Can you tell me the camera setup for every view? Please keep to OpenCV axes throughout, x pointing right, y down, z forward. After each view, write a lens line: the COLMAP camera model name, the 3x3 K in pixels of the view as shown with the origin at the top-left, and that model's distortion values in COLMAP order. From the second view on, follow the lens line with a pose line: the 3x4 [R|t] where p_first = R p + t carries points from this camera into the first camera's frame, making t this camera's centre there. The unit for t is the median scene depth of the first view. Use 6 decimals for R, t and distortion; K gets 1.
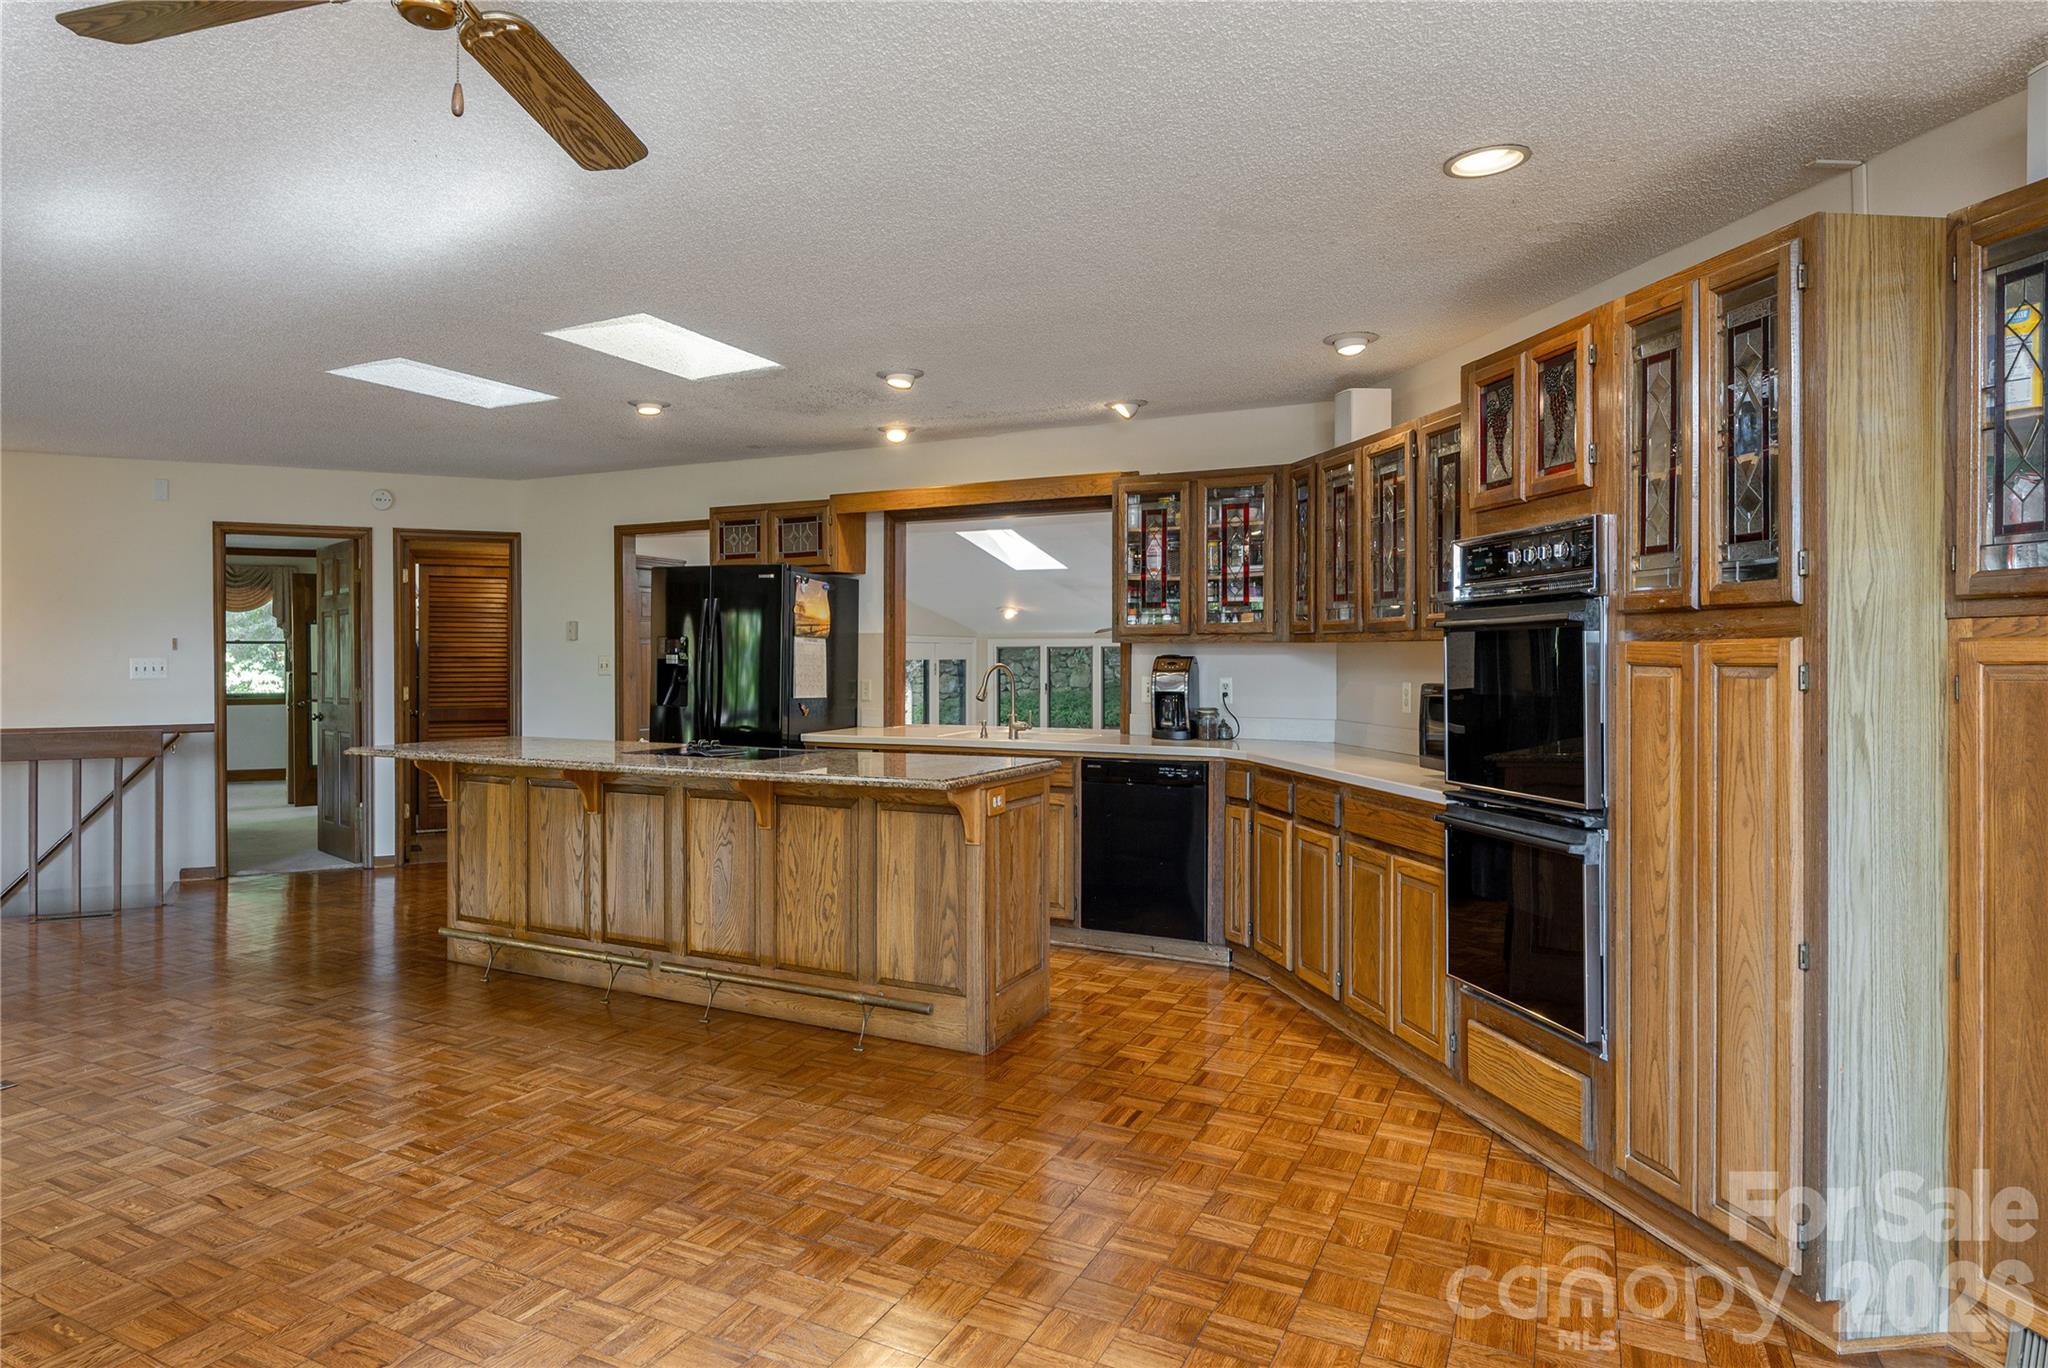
lens RADIAL K [[1386.1, 0, 1007.7], [0, 1386.1, 681.0], [0, 0, 1]] dist [0.002674, -0.001316]
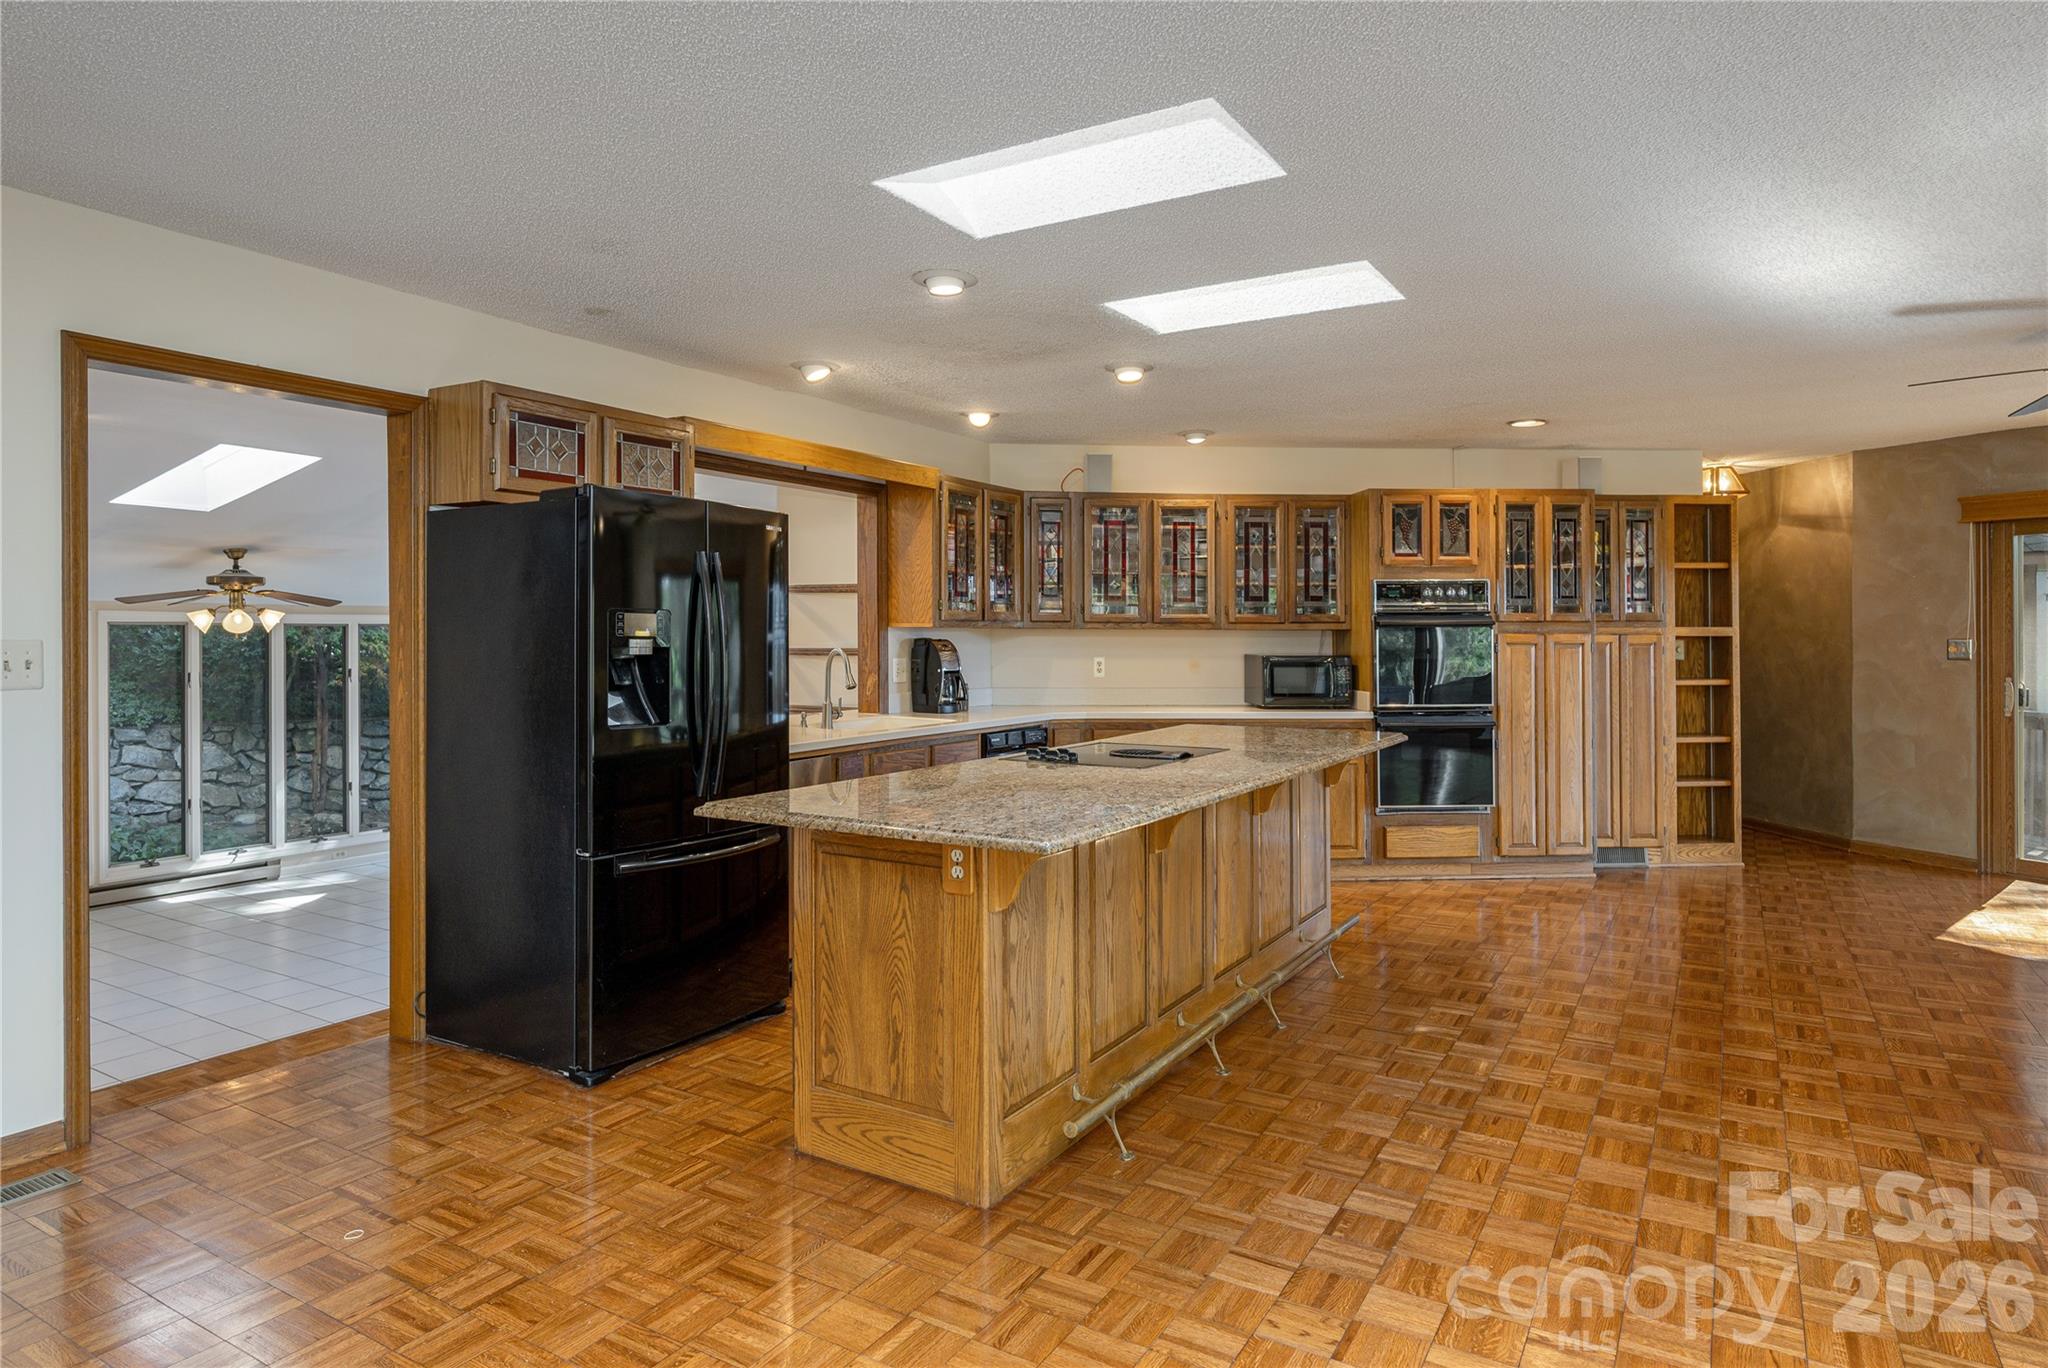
lens RADIAL K [[1176.7, 0, 952.9], [0, 1176.7, 651.9], [0, 0, 1]] dist [0.015666, -0.008468]
pose [[0.032579, -0.016625, 0.999331, -0.987605], [0.011292, 0.999804, 0.016265, -0.025771], [-0.999405, 0.010754, 0.032760, 1.150757]]
